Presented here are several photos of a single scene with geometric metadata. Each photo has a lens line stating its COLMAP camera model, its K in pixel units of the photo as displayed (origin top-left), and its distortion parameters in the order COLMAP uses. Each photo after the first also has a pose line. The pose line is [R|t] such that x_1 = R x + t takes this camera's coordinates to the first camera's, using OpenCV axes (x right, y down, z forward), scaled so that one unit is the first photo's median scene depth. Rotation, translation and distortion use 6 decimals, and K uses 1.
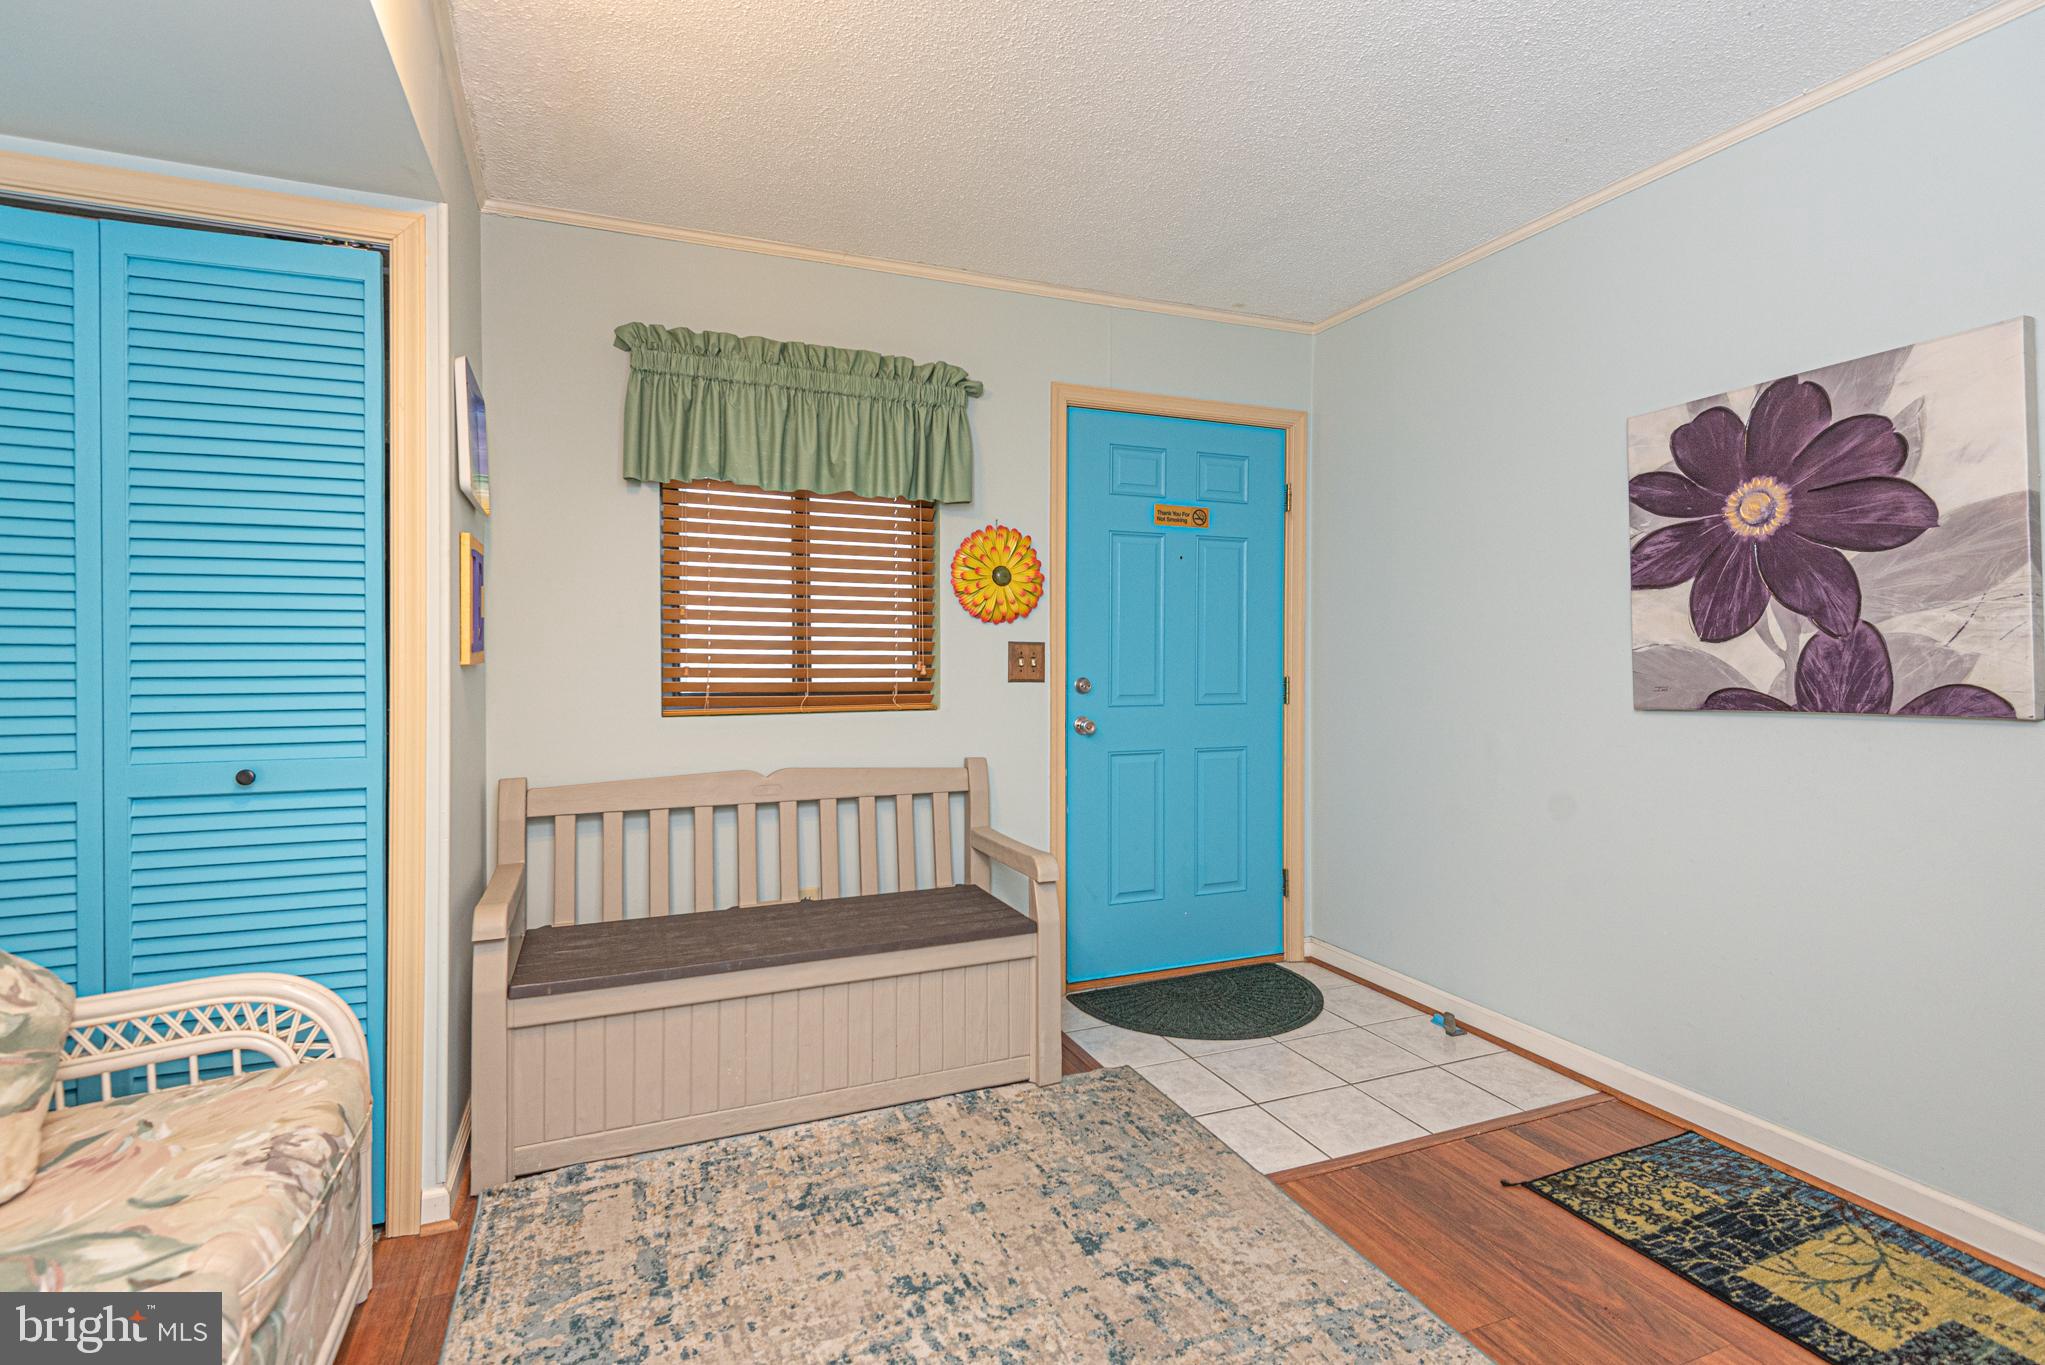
lens RADIAL K [[926.9, 0, 935.0], [0, 926.9, 663.4], [0, 0, 1]] dist [0.030286, -0.016796]
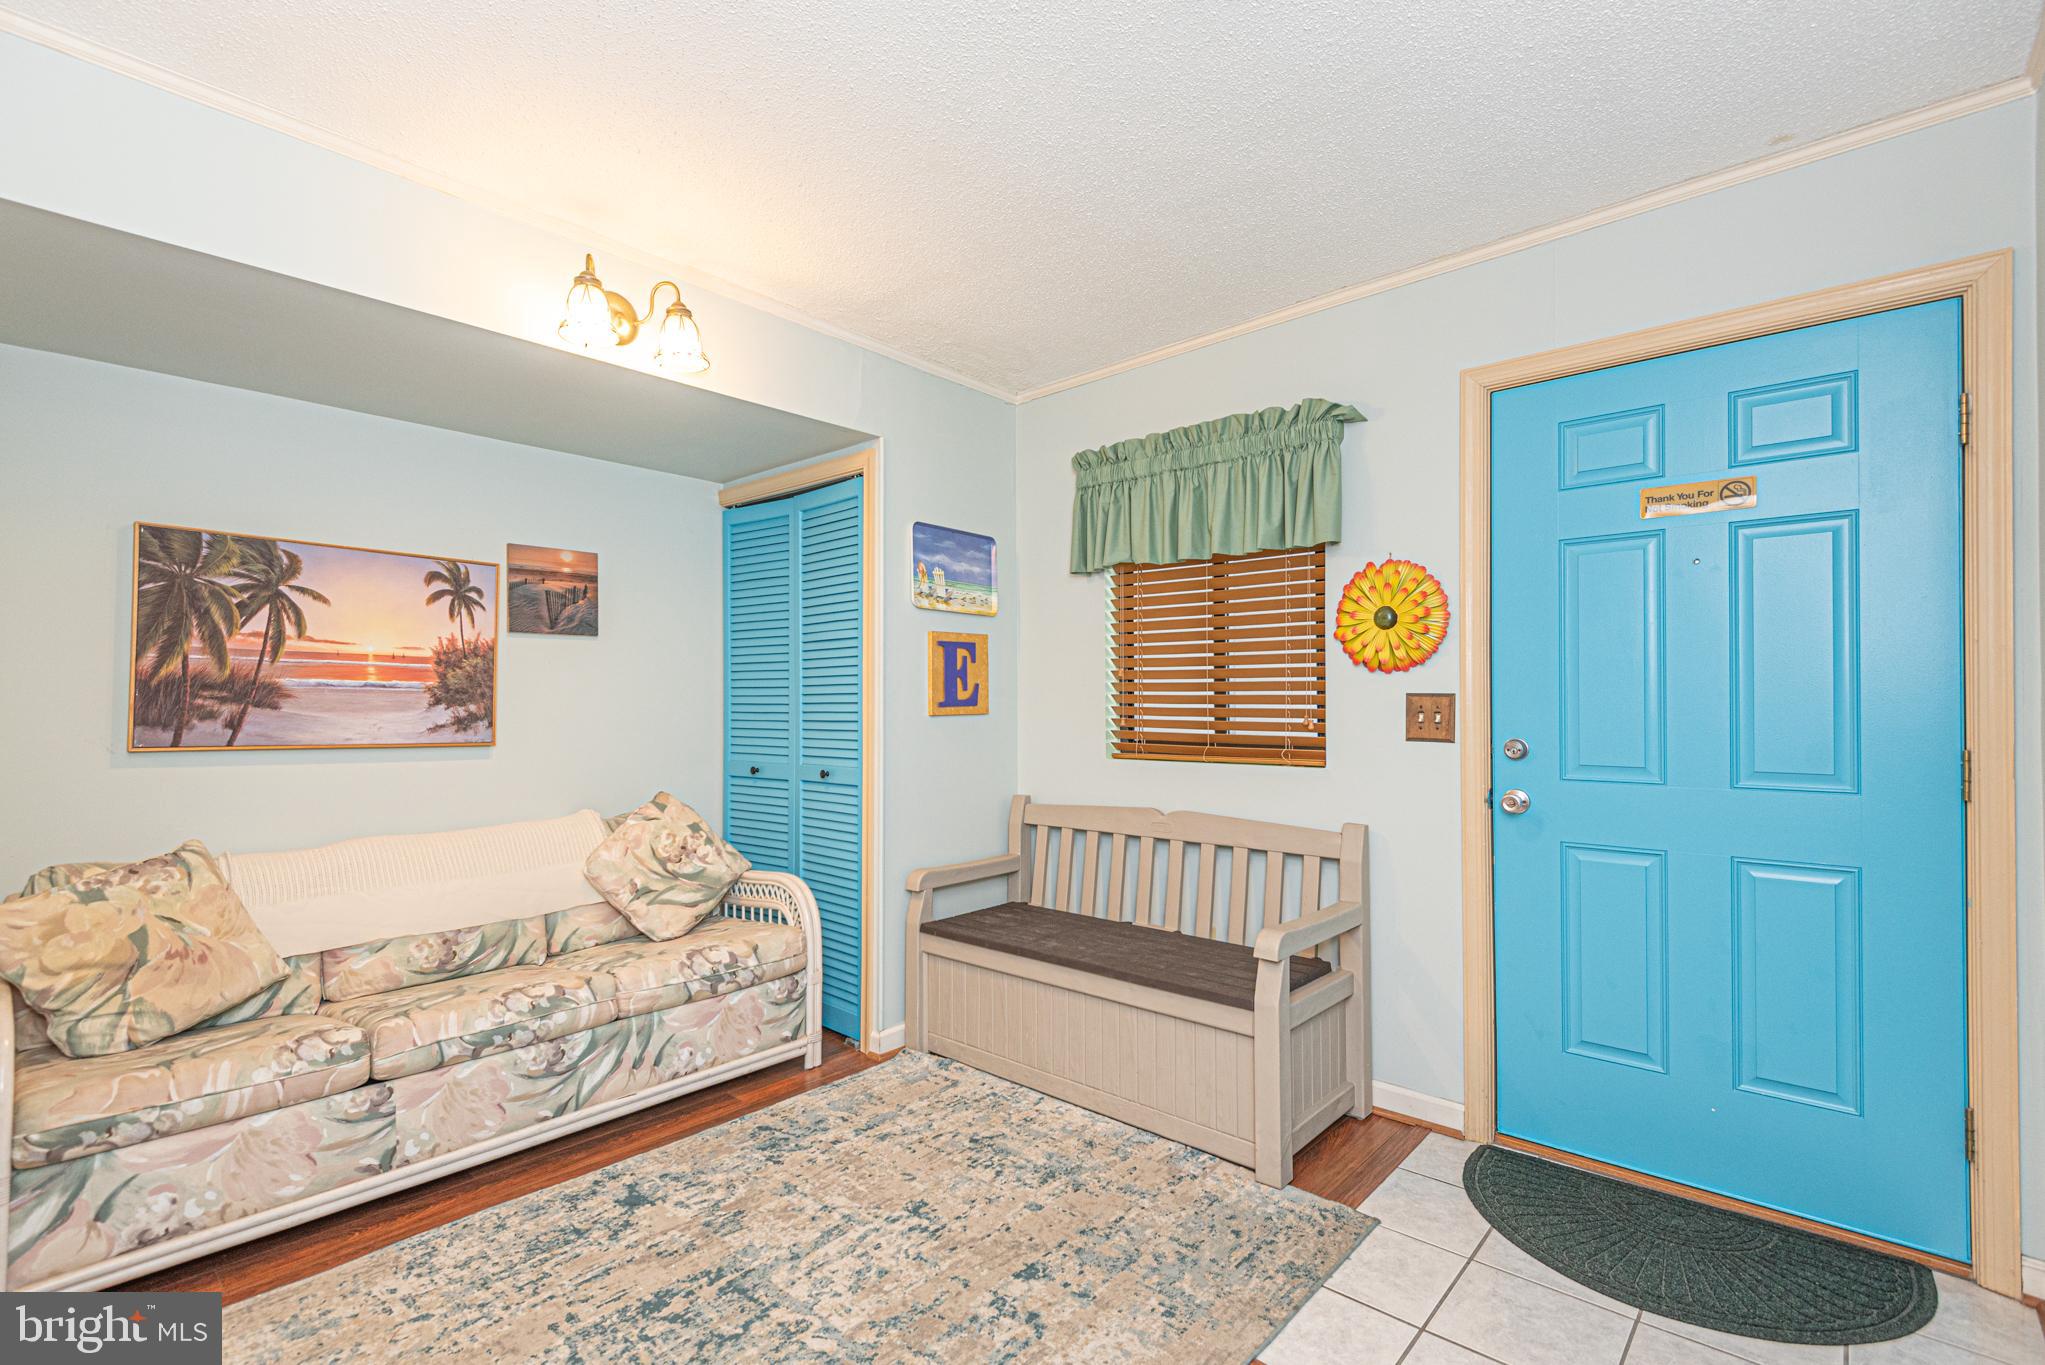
lens RADIAL K [[936.7, 0, 1115.5], [0, 936.7, 703.5], [0, 0, 1]] dist [0.031165, -0.017694]
pose [[0.492317, -0.001345, -0.870415, 0.752131], [-0.007159, 0.999959, -0.005594, -0.008011], [0.870387, 0.008985, 0.492287, 0.369015]]
